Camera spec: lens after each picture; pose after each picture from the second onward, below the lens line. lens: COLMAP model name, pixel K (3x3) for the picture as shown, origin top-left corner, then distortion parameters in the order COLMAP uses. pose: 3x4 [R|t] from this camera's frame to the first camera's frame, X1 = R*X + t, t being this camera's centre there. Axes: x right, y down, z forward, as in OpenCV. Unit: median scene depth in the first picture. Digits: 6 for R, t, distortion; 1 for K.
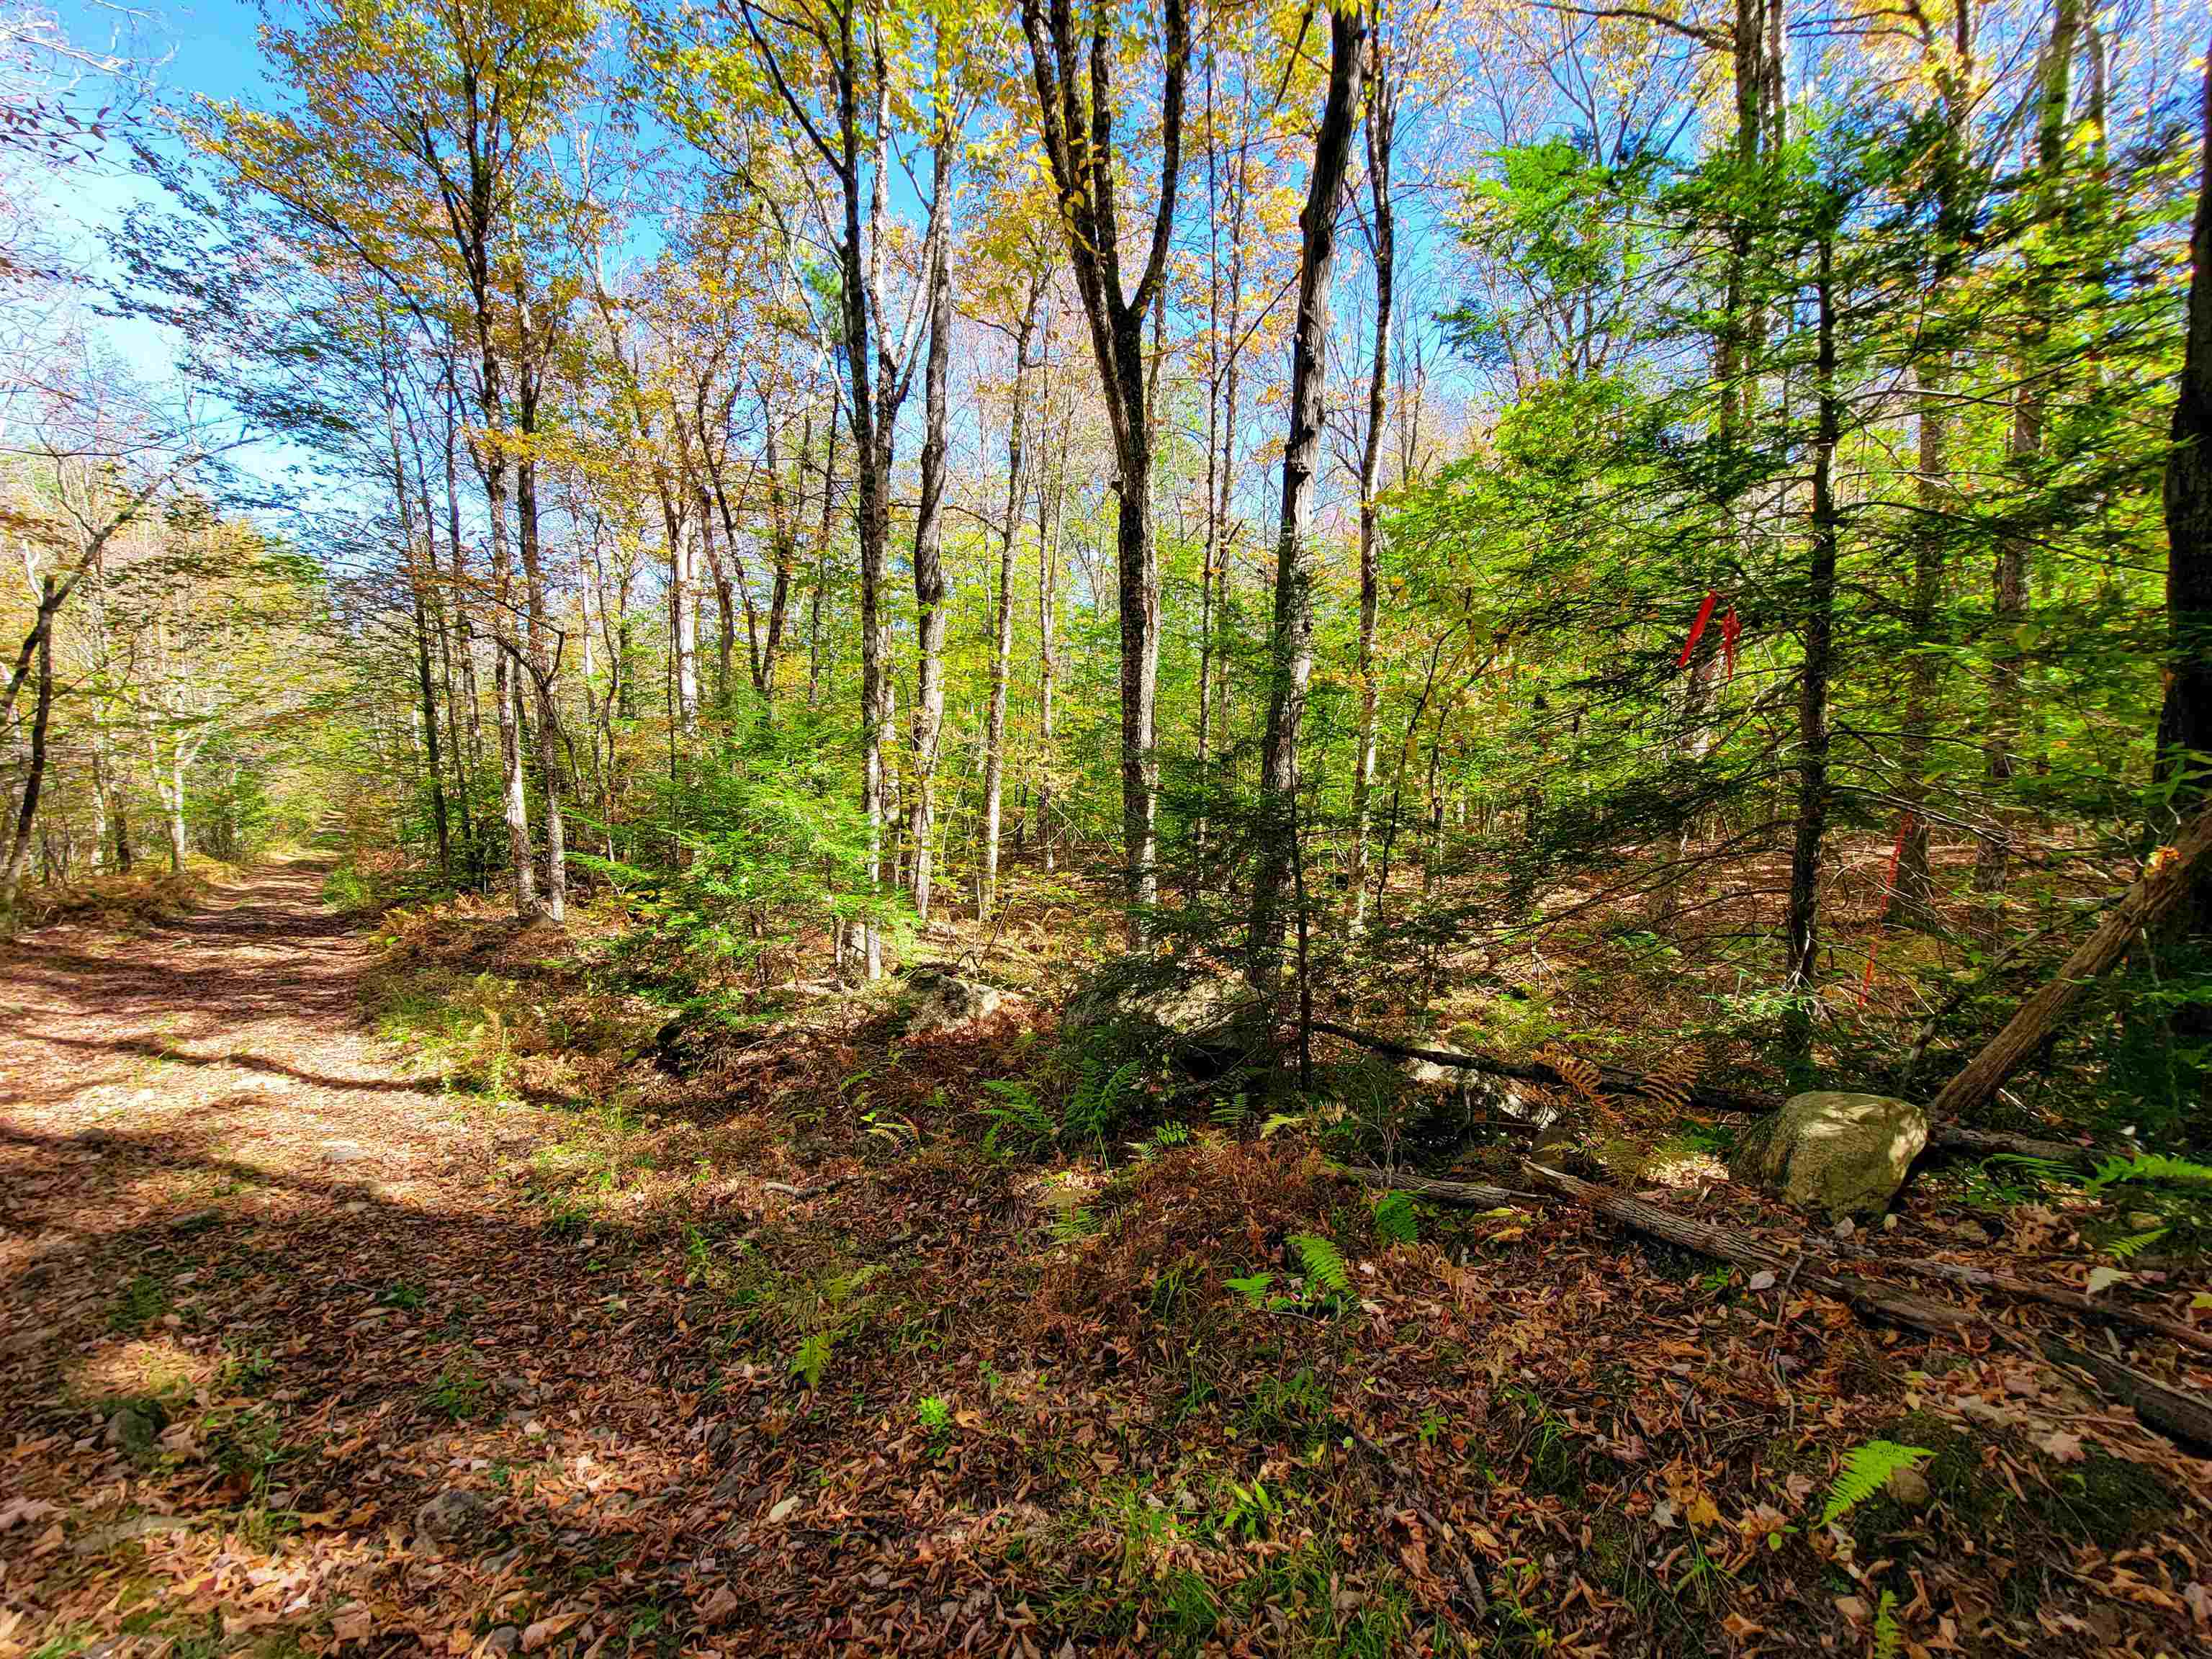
lens RADIAL K [[899.0, 0, 1105.2], [0, 899.0, 833.2], [0, 0, 1]] dist [-0.001441, -0.000041]
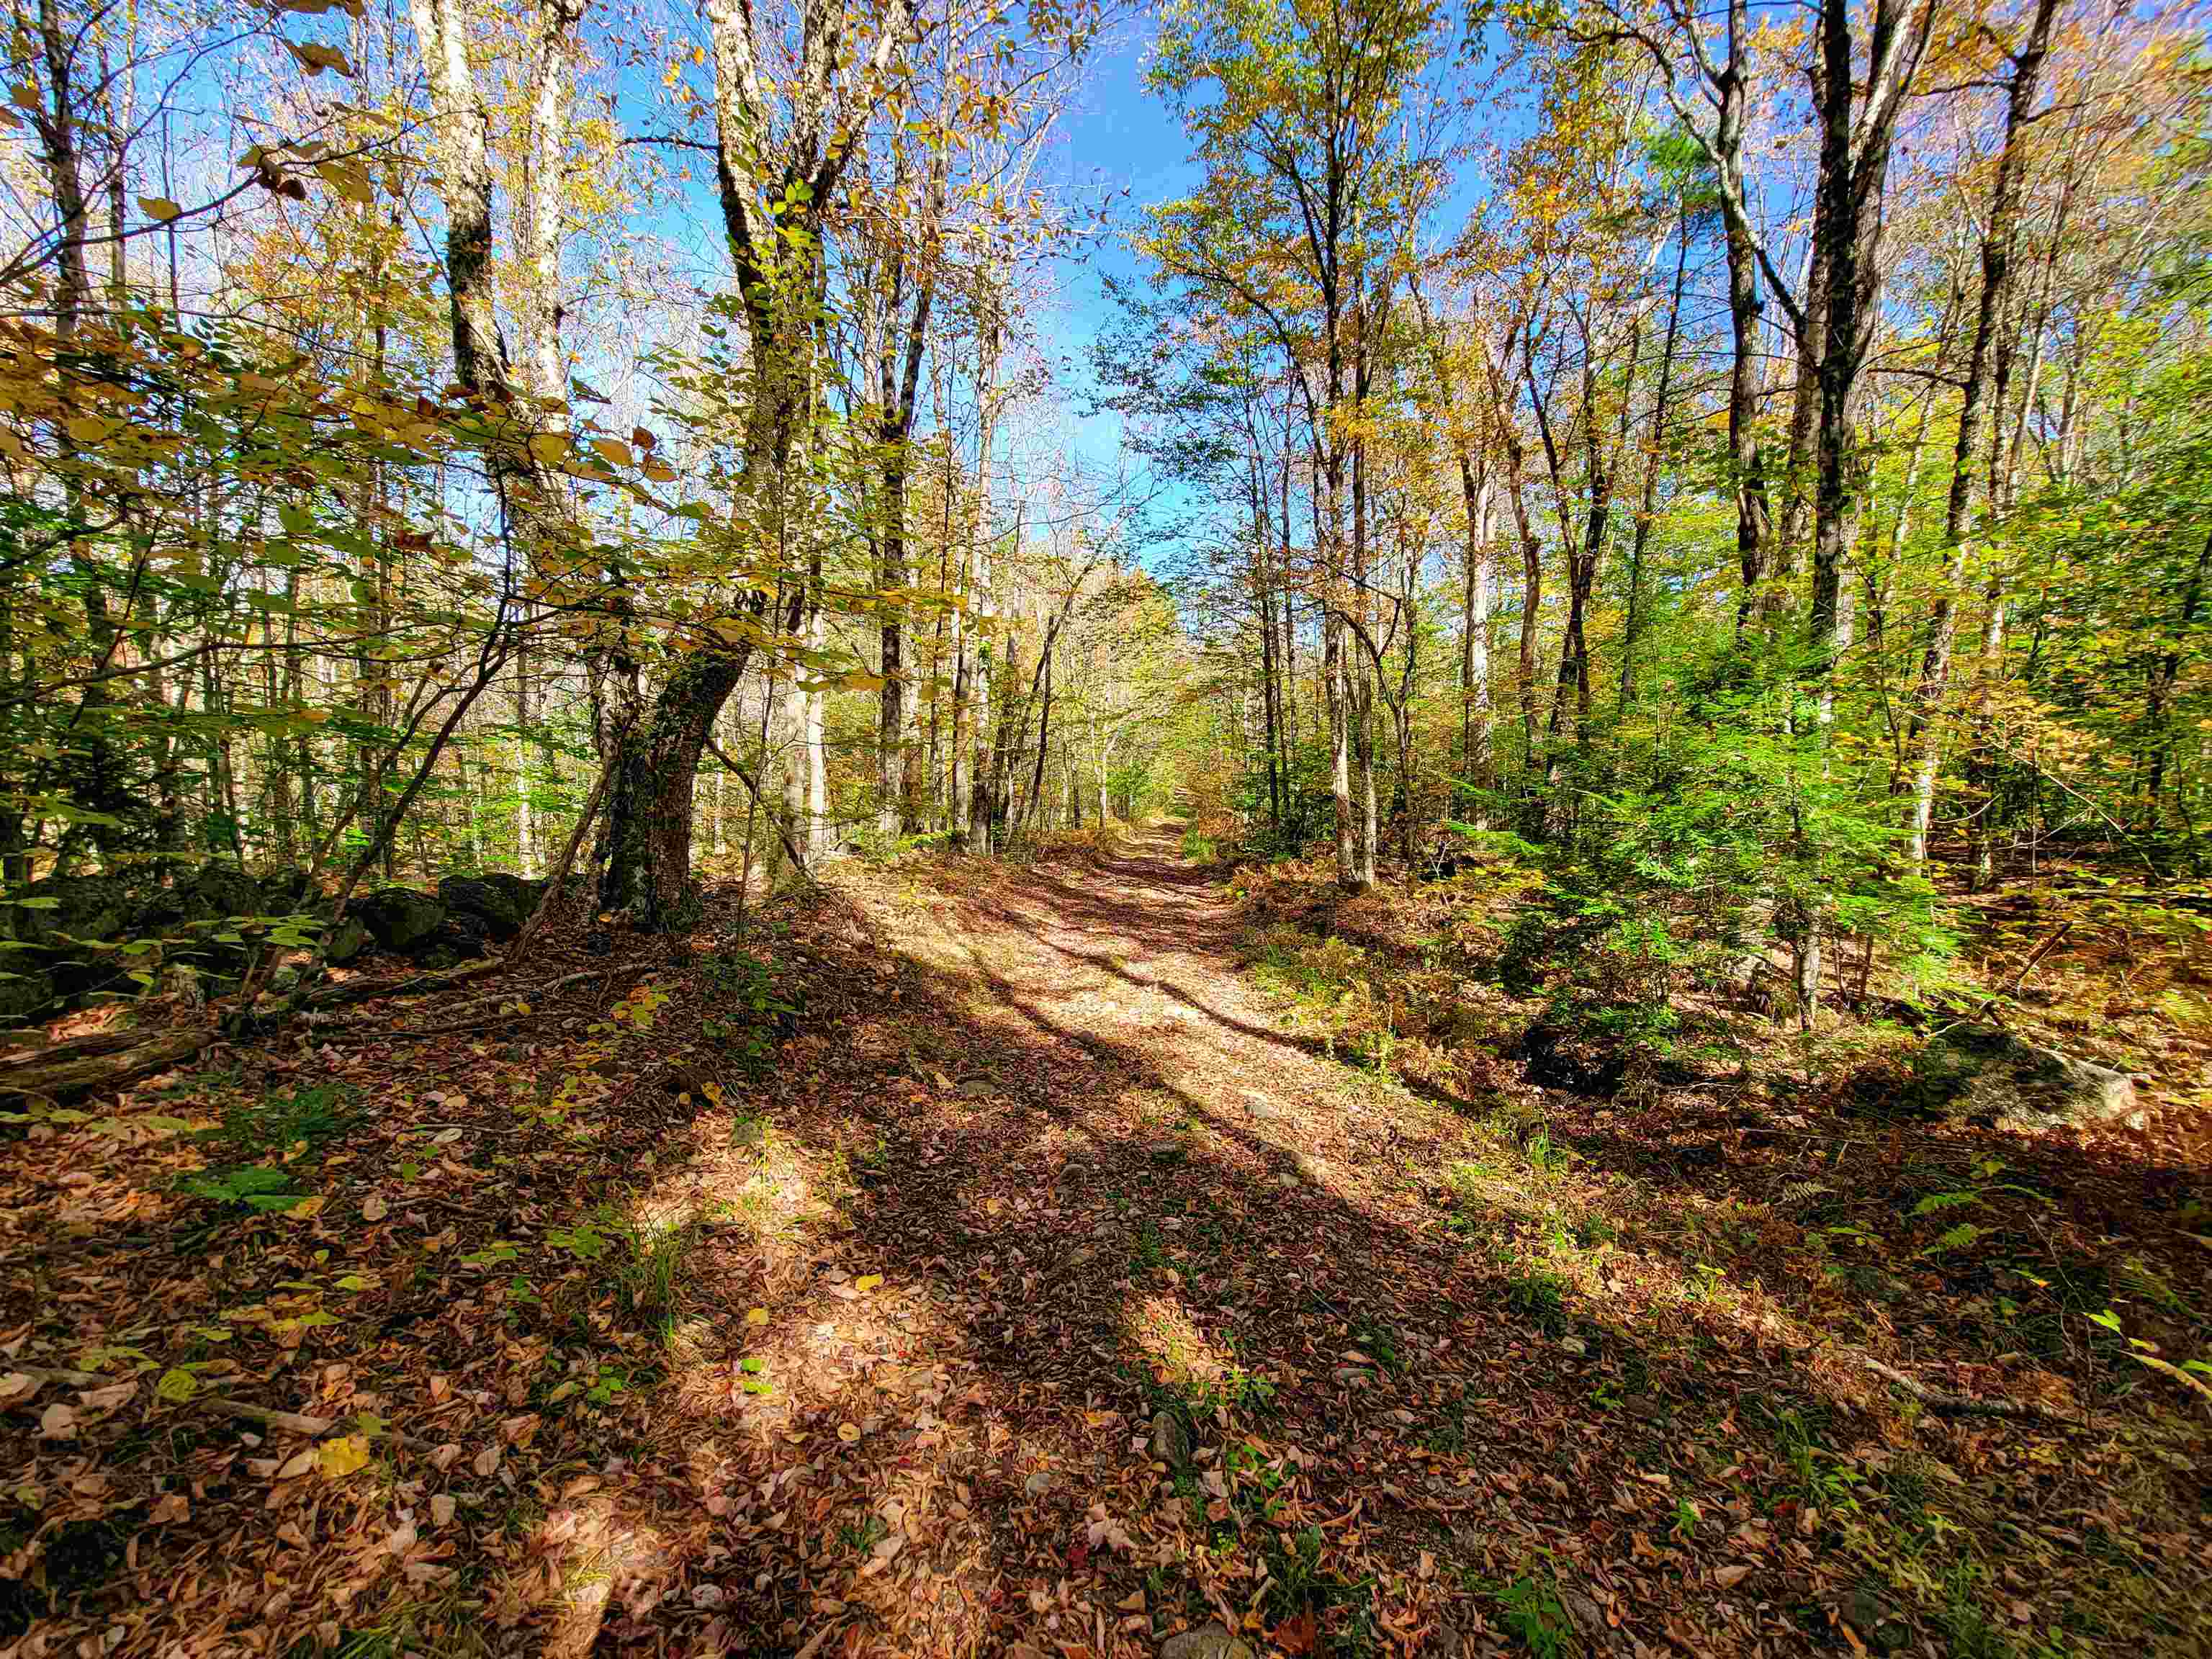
lens RADIAL K [[899.0, 0, 1105.2], [0, 899.0, 833.2], [0, 0, 1]] dist [-0.001441, -0.000041]
pose [[0.702815, 0.043993, -0.710012, -0.138560], [-0.028977, 0.999028, 0.033217, 0.011236], [0.710783, -0.002771, 0.703406, 0.087082]]
